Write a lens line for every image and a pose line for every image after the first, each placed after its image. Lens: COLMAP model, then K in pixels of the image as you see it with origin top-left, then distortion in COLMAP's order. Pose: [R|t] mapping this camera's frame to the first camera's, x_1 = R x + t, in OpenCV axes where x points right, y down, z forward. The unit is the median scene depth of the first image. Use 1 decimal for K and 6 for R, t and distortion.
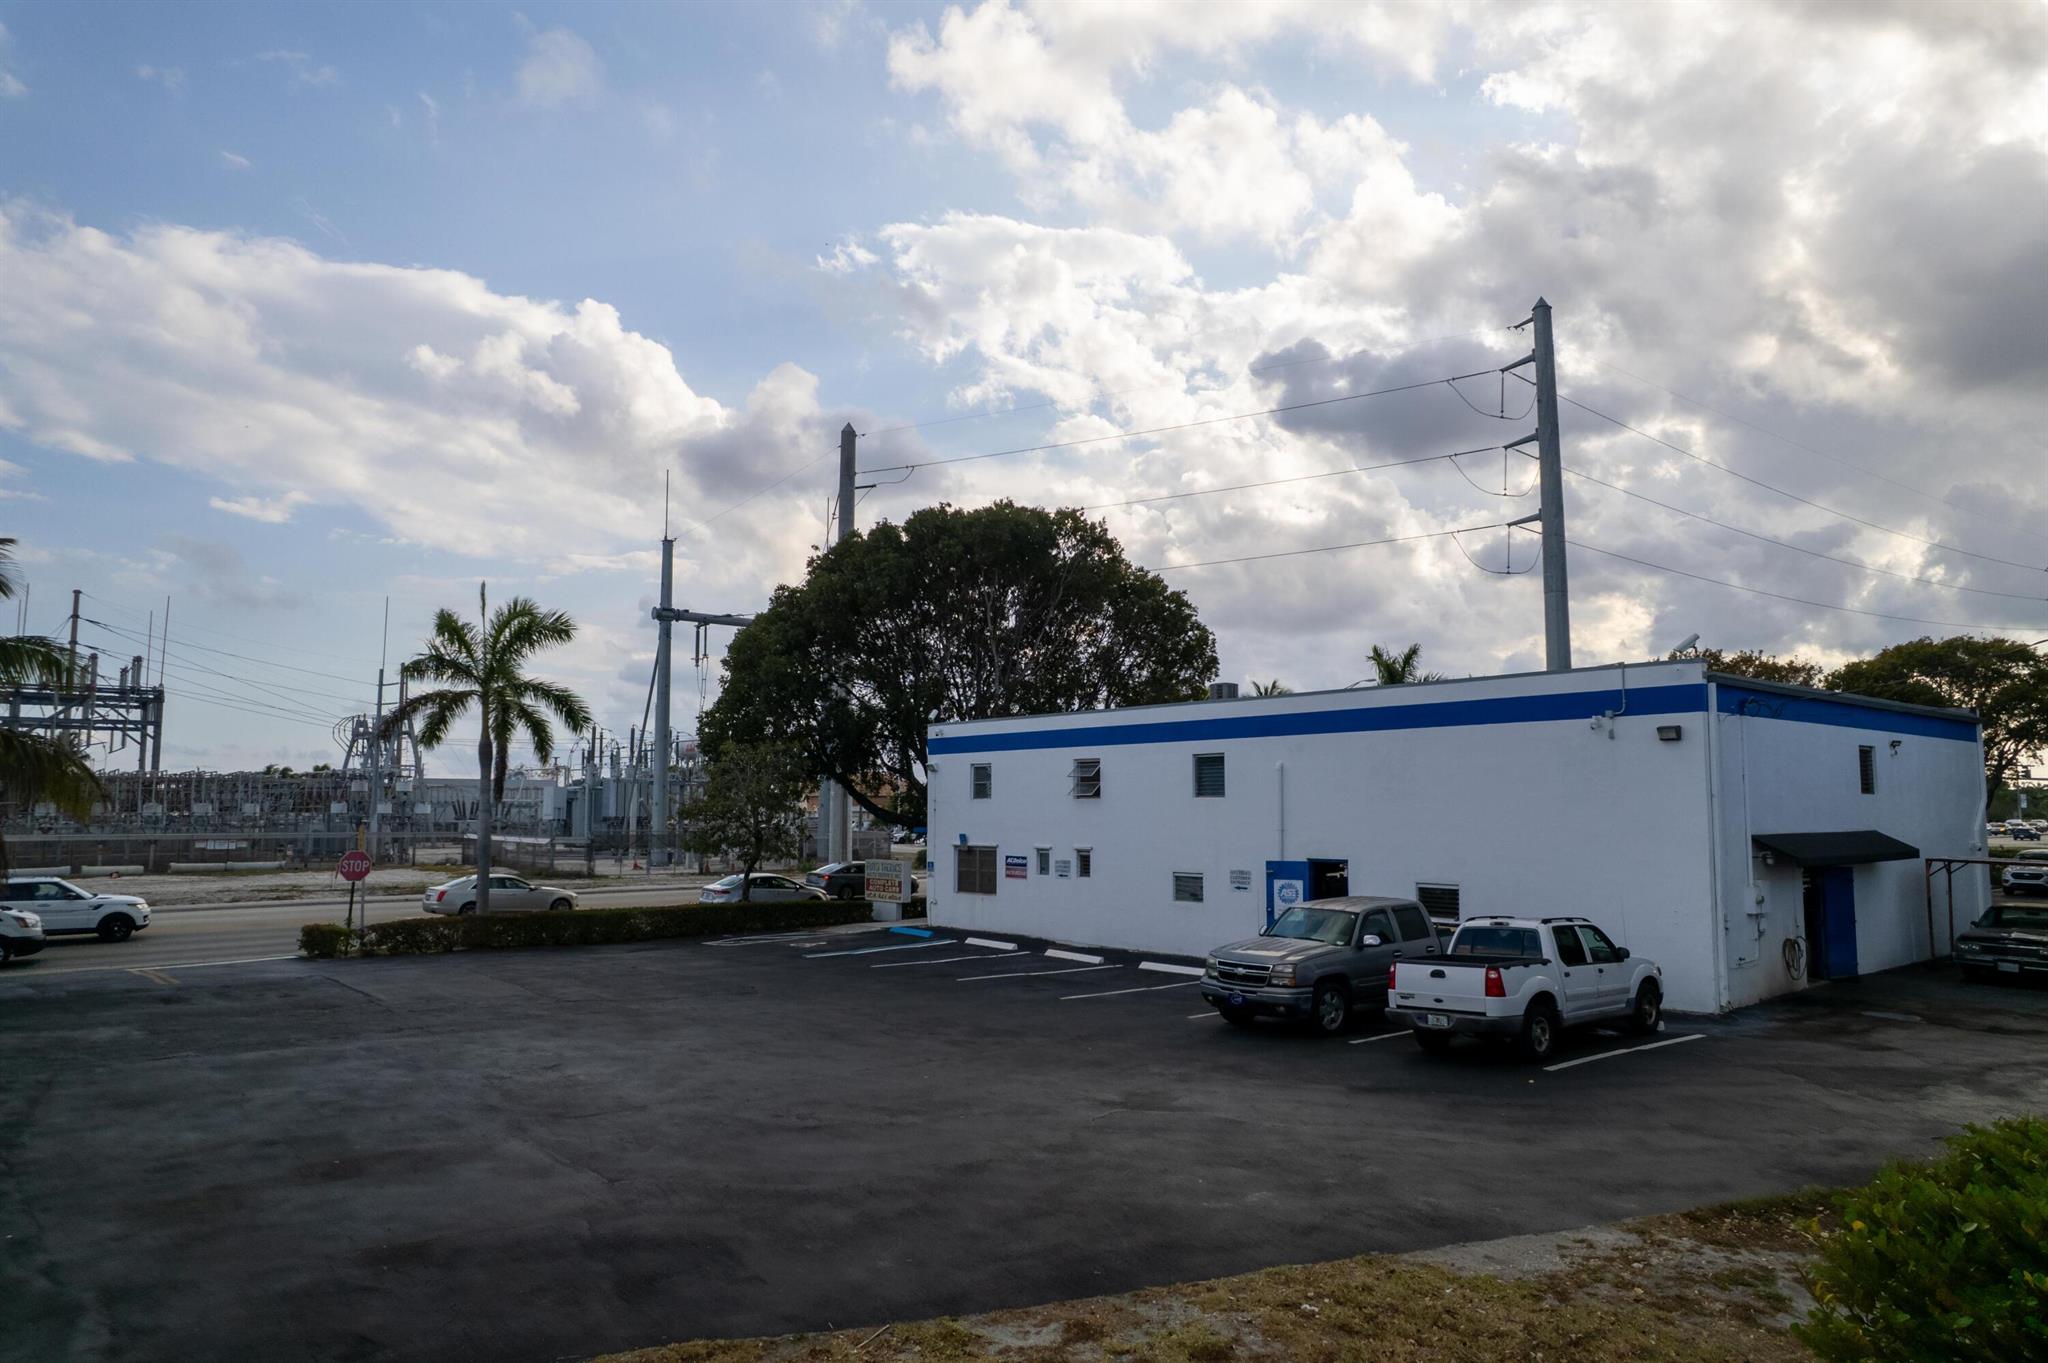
lens RADIAL K [[1309.6, 0, 1031.5], [0, 1309.6, 683.1], [0, 0, 1]] dist [-0.076548, 0.069774]
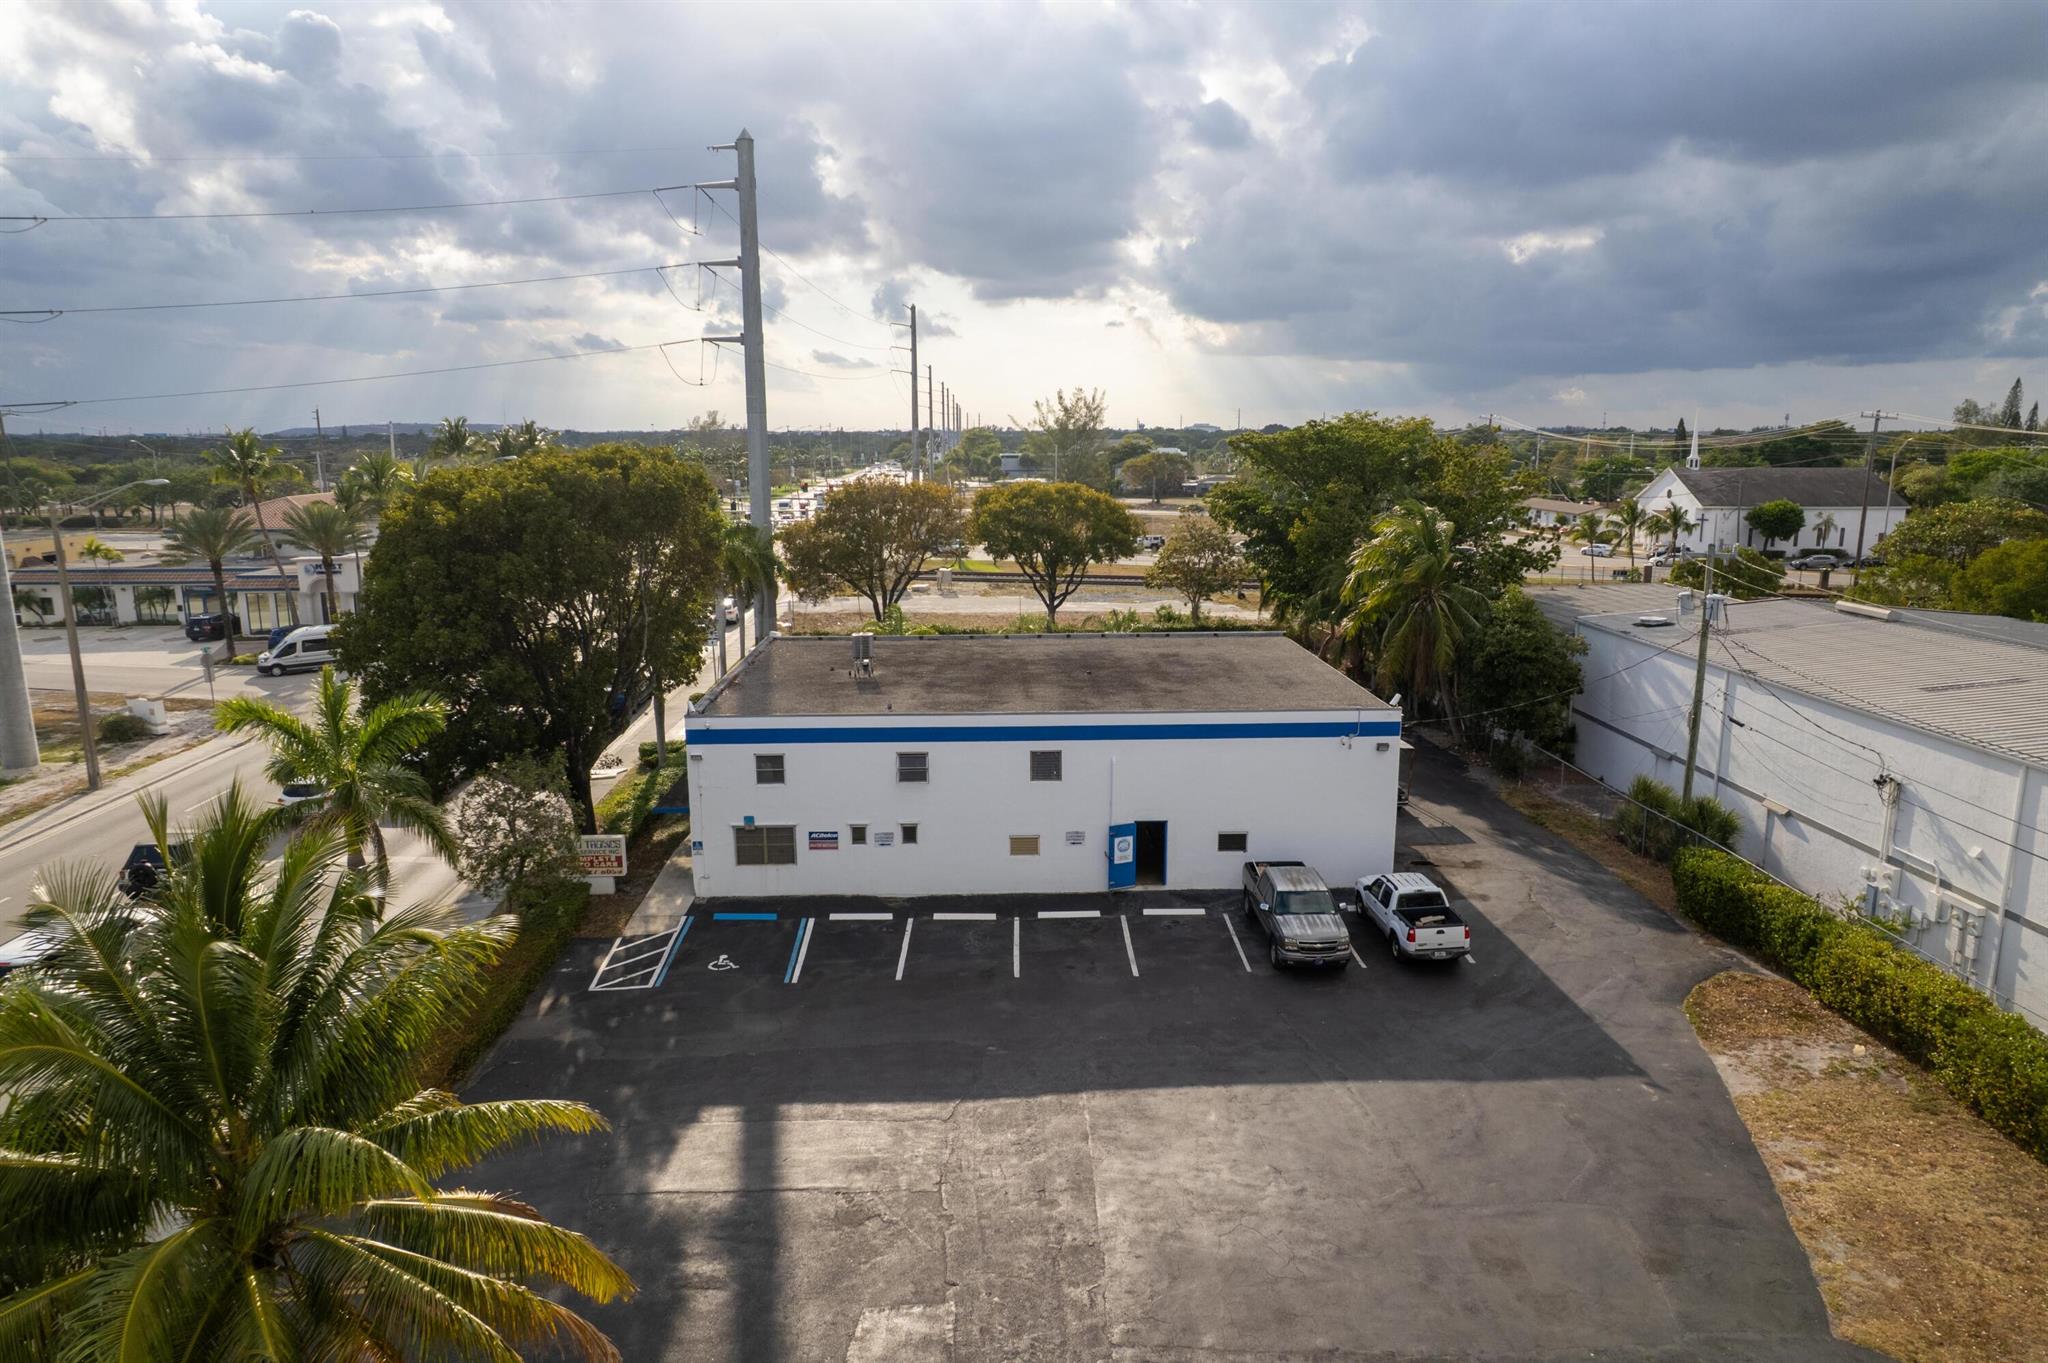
lens RADIAL K [[1309.6, 0, 1031.5], [0, 1309.6, 683.1], [0, 0, 1]] dist [-0.076548, 0.069774]
pose [[0.608353, -0.156571, 0.778069, -0.822688], [-0.072959, 0.965165, 0.251265, -0.316675], [-0.790306, -0.209625, 0.575738, 0.221306]]
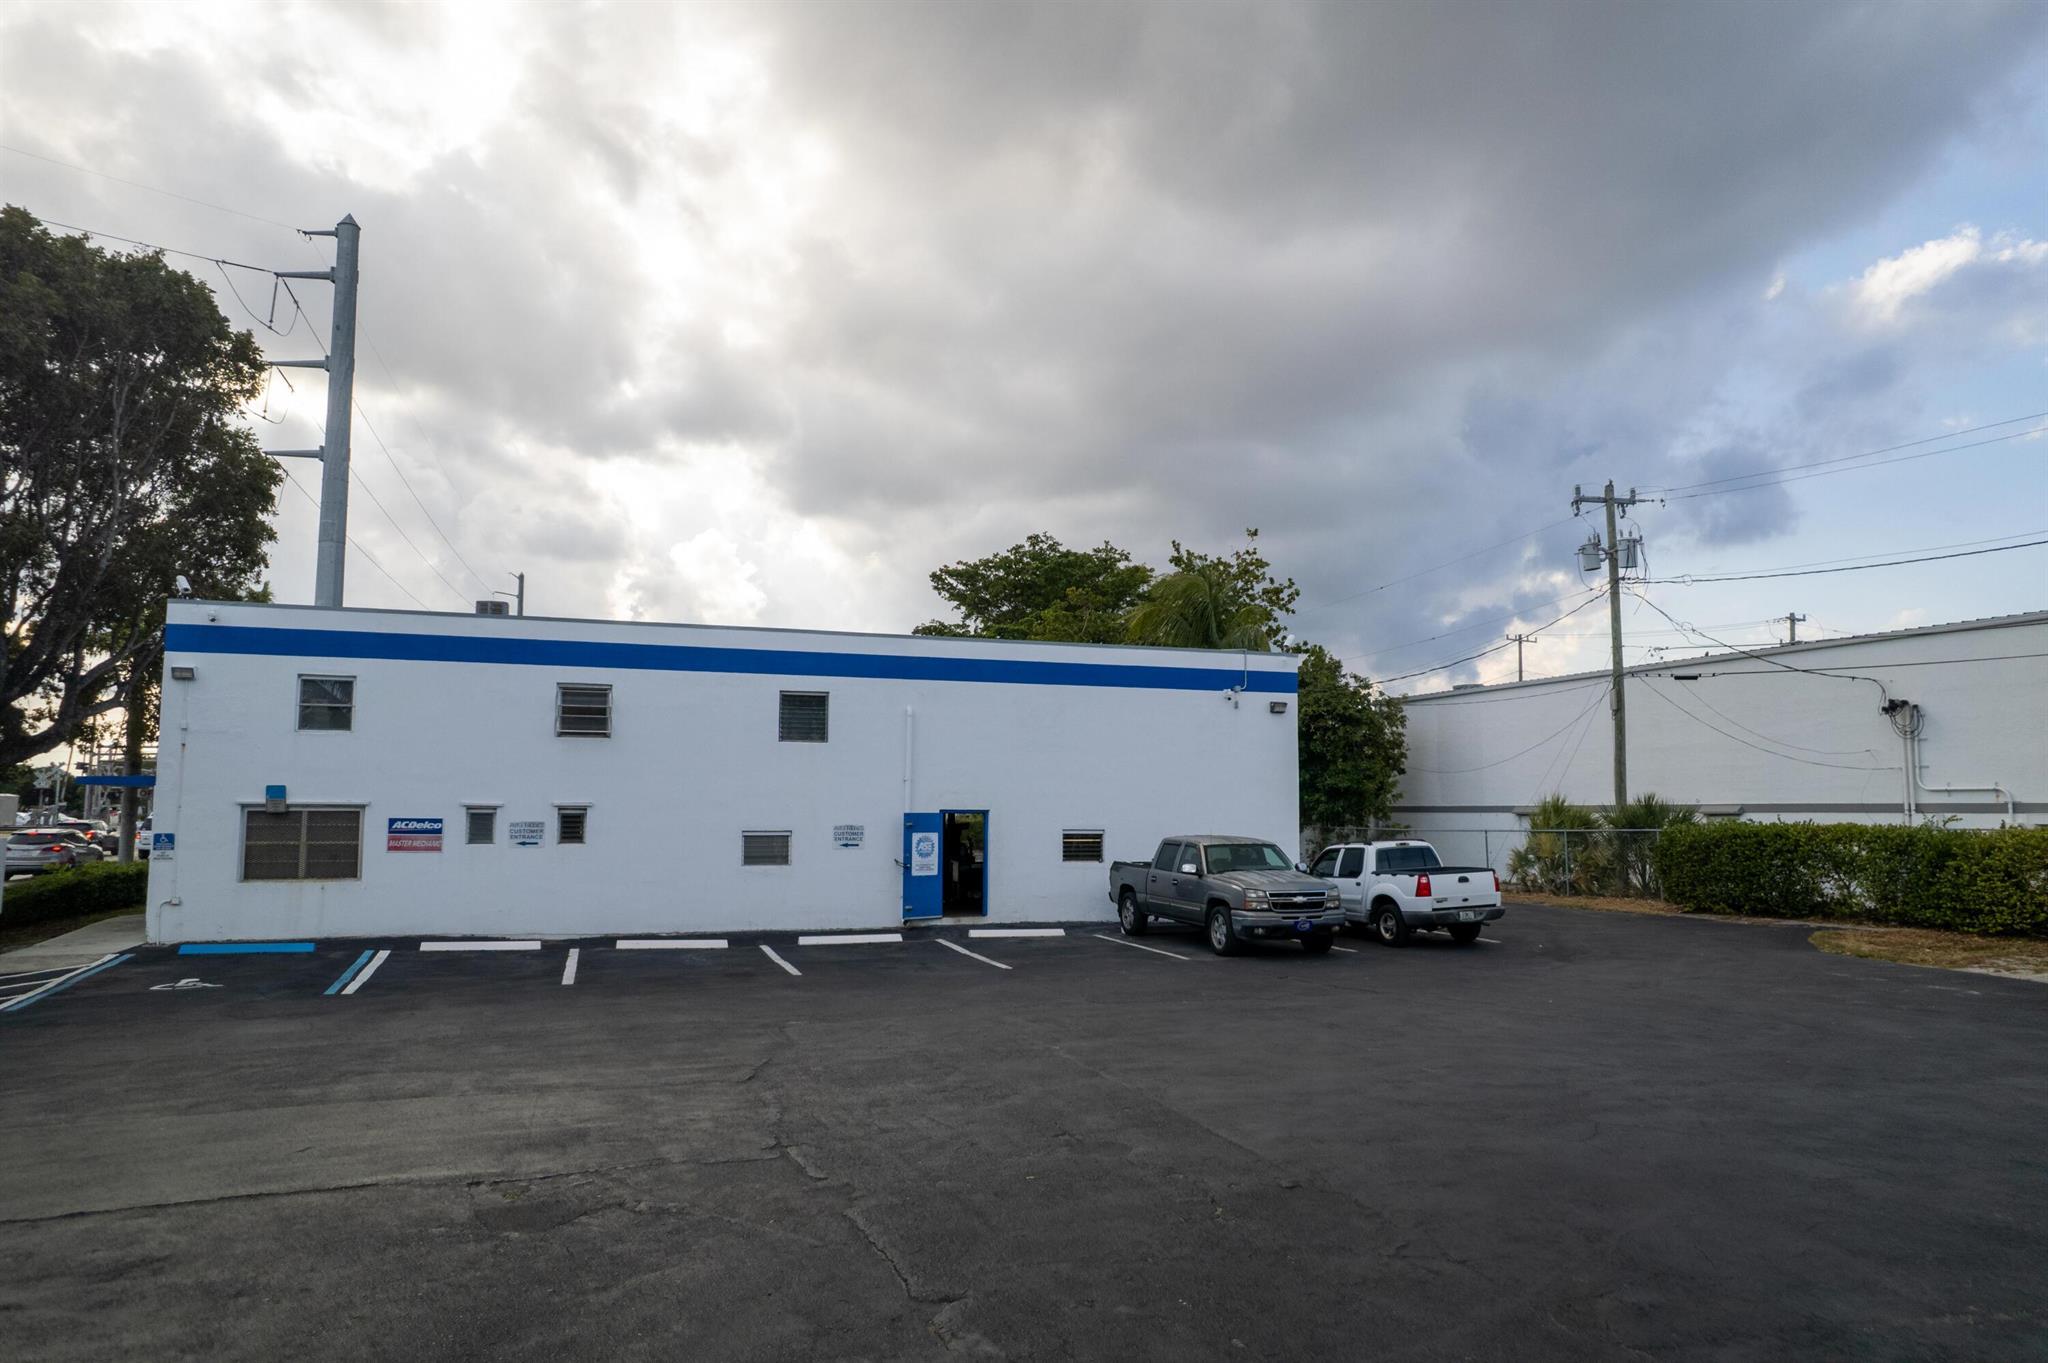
lens RADIAL K [[1309.6, 0, 1031.5], [0, 1309.6, 683.1], [0, 0, 1]] dist [-0.076548, 0.069774]
pose [[0.344277, 0.088059, 0.934729, -0.553620], [-0.093867, 0.993832, -0.059054, 0.076431], [-0.934164, -0.067409, 0.350419, 0.502285]]
